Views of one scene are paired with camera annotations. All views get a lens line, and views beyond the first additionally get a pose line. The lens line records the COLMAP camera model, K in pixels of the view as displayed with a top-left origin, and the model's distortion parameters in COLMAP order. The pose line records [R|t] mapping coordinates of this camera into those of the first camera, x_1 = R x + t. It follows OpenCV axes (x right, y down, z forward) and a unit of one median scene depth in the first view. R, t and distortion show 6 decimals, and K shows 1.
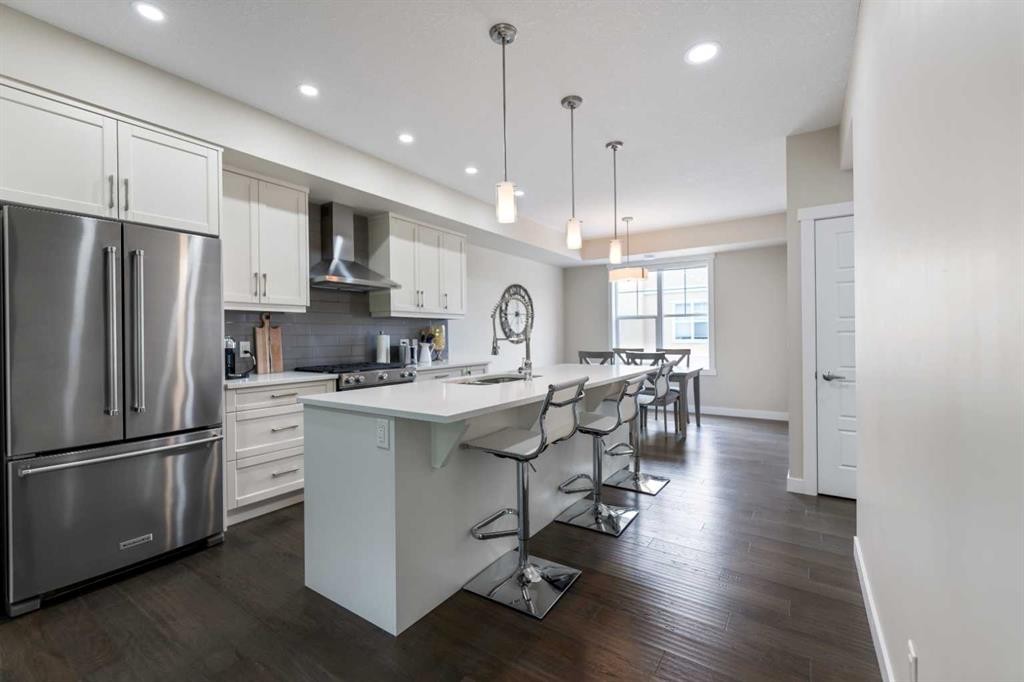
lens RADIAL K [[425.6, 0, 512.0], [0, 425.6, 341.0], [0, 0, 1]] dist [-0.000442, -0.000064]
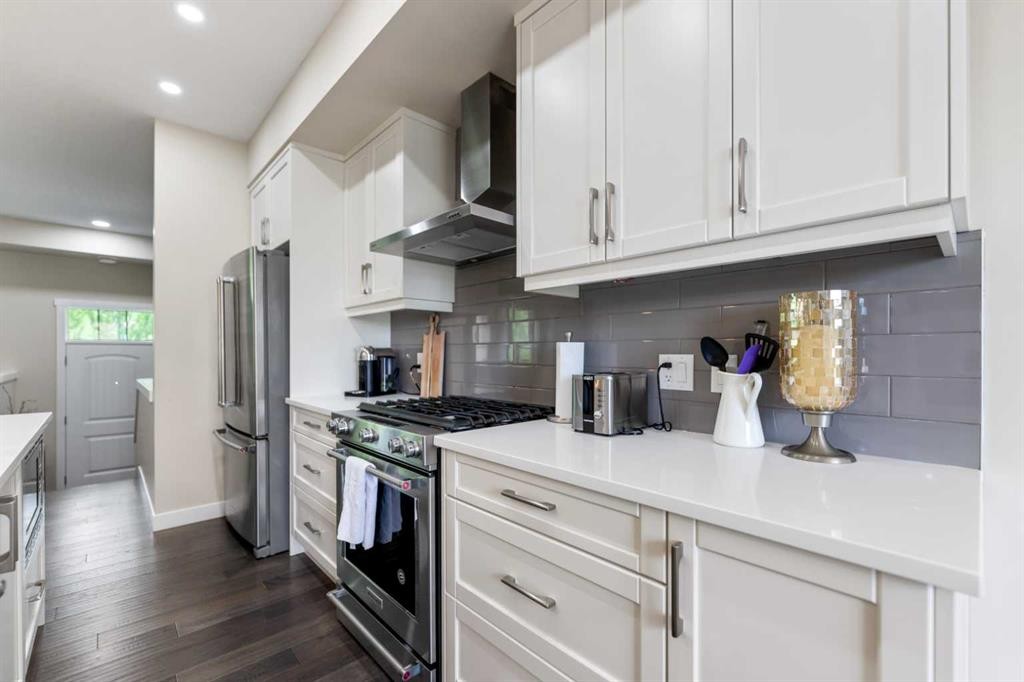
lens RADIAL K [[434.7, 0, 510.4], [0, 434.7, 352.3], [0, 0, 1]] dist [0.001279, 0.000104]
pose [[-0.212811, 0.010823, -0.977033, 0.093467], [-0.009745, 0.999865, 0.013199, -0.009887], [0.977045, 0.012330, -0.212677, 1.096691]]
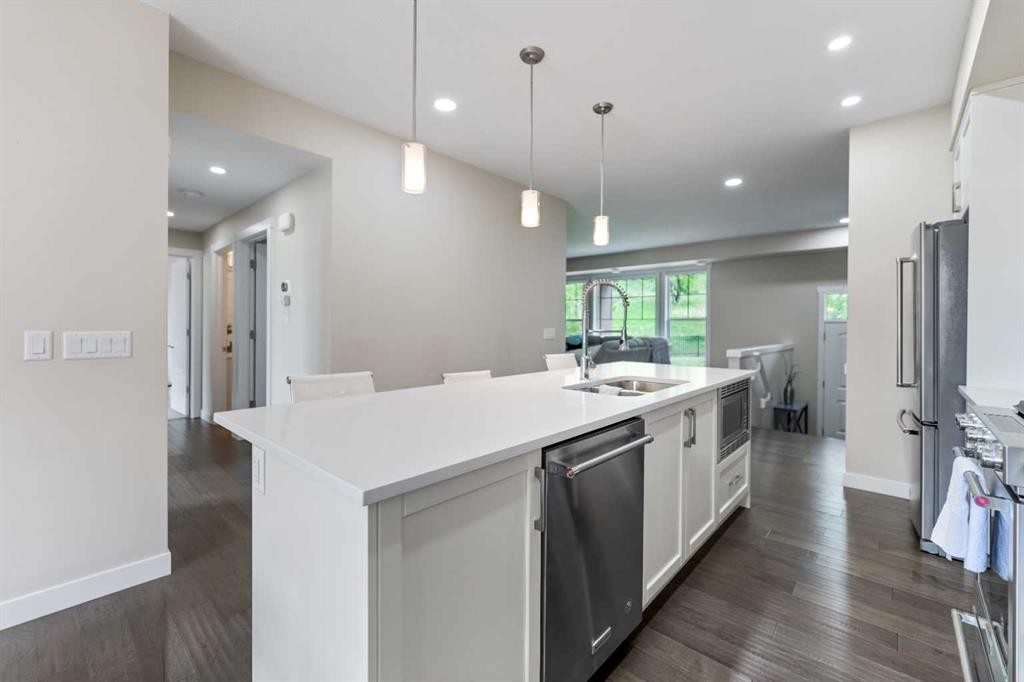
lens RADIAL K [[424.8, 0, 513.8], [0, 424.8, 325.7], [0, 0, 1]] dist [-0.000971, -0.000090]
pose [[-0.991473, 0.005632, 0.130189, 0.039334], [0.006868, 0.999935, 0.009048, -0.016780], [-0.130130, 0.009865, -0.991448, 1.253329]]
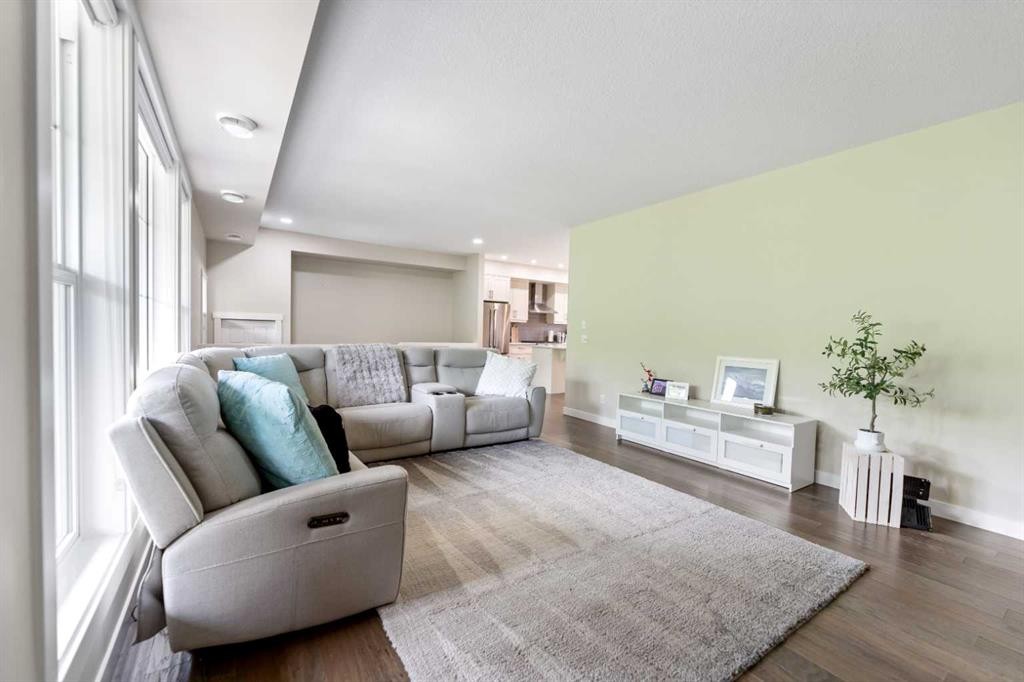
lens RADIAL K [[425.6, 0, 512.0], [0, 425.6, 341.0], [0, 0, 1]] dist [-0.000442, -0.000064]
pose [[0.927542, 0.045233, -0.370972, 0.448857], [-0.040766, 0.998971, 0.019881, 0.006848], [0.371489, -0.003317, 0.928431, -1.517698]]
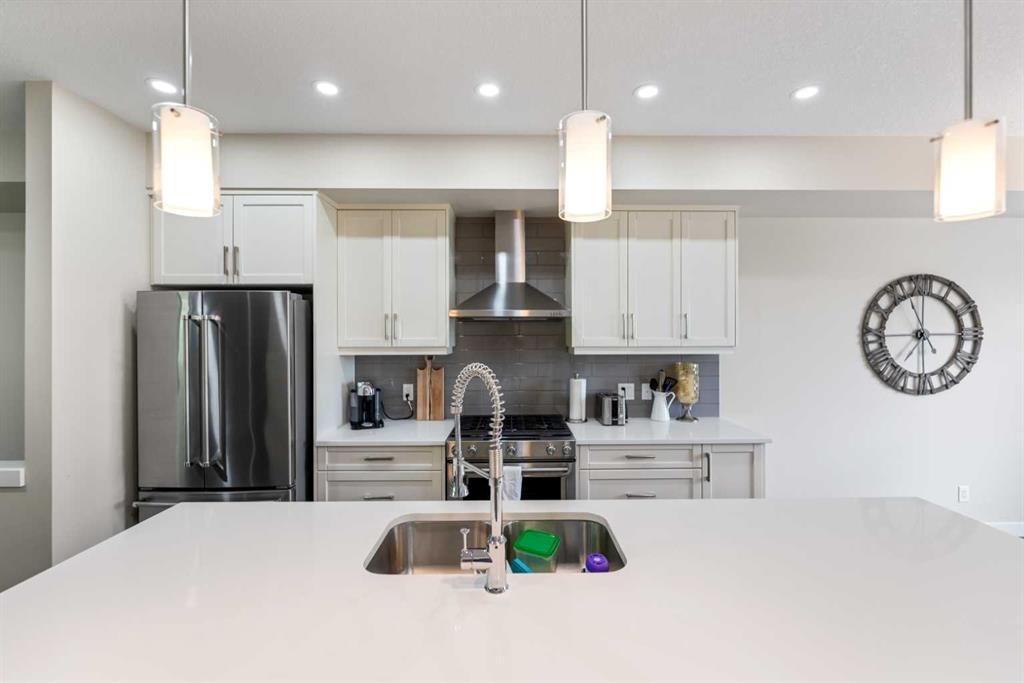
lens RADIAL K [[425.6, 0, 512.0], [0, 425.6, 341.5], [0, 0, 1]] dist [-0.000442, -0.000064]
pose [[0.575129, 0.014732, -0.817930, 0.227667], [-0.012280, 0.999881, 0.009375, -0.086683], [0.817971, 0.004652, 0.575241, 0.533909]]
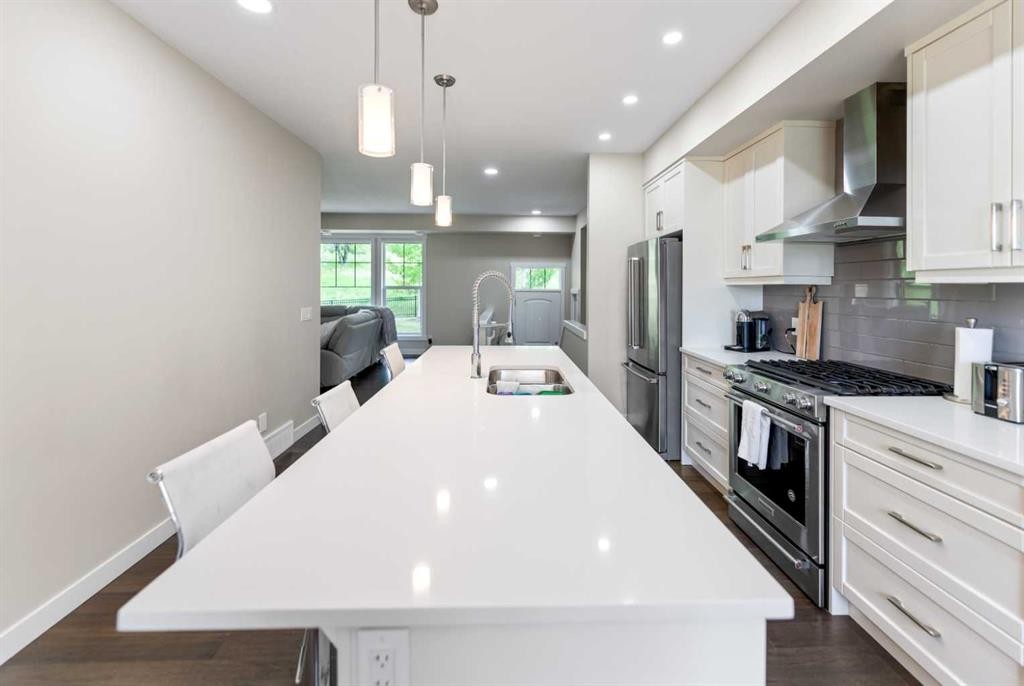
lens RADIAL K [[438.2, 0, 516.1], [0, 438.2, 288.4], [0, 0, 1]] dist [-0.001023, 0.000068]
pose [[-0.806612, 0.009651, -0.591003, 0.311672], [-0.001593, 0.999828, 0.018502, -0.062308], [0.591080, 0.015866, -0.806457, 1.146887]]
